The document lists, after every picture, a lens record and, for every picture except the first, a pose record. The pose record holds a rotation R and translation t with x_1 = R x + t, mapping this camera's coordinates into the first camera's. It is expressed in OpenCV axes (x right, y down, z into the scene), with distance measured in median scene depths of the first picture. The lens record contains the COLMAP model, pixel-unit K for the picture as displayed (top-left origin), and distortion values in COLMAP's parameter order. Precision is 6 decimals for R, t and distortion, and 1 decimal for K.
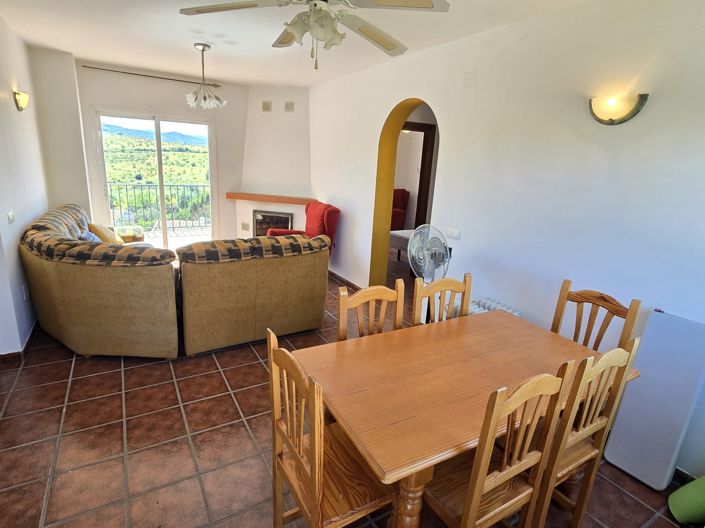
lens RADIAL K [[380.2, 0, 346.9], [0, 380.2, 263.7], [0, 0, 1]] dist [-0.004252, -0.001068]
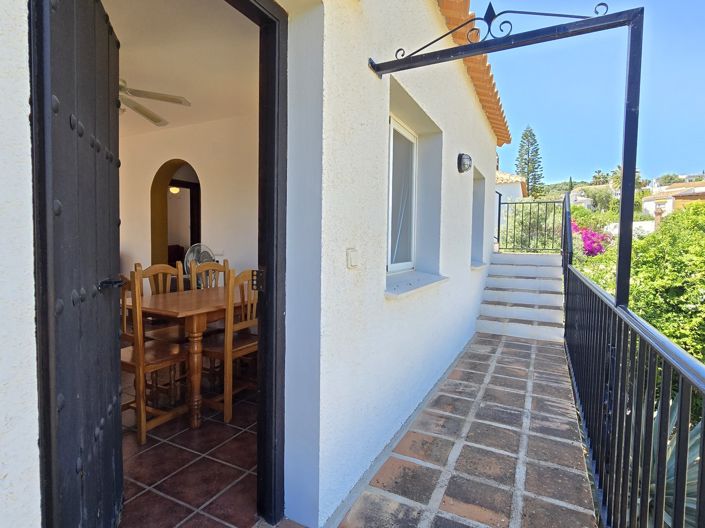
lens RADIAL K [[380.2, 0, 356.4], [0, 380.2, 262.6], [0, 0, 1]] dist [-0.004252, -0.001068]
pose [[0.831869, -0.070968, 0.550415, -0.073537], [0.170989, 0.976317, -0.132543, 0.252196], [-0.527974, 0.204373, 0.824303, -0.437097]]
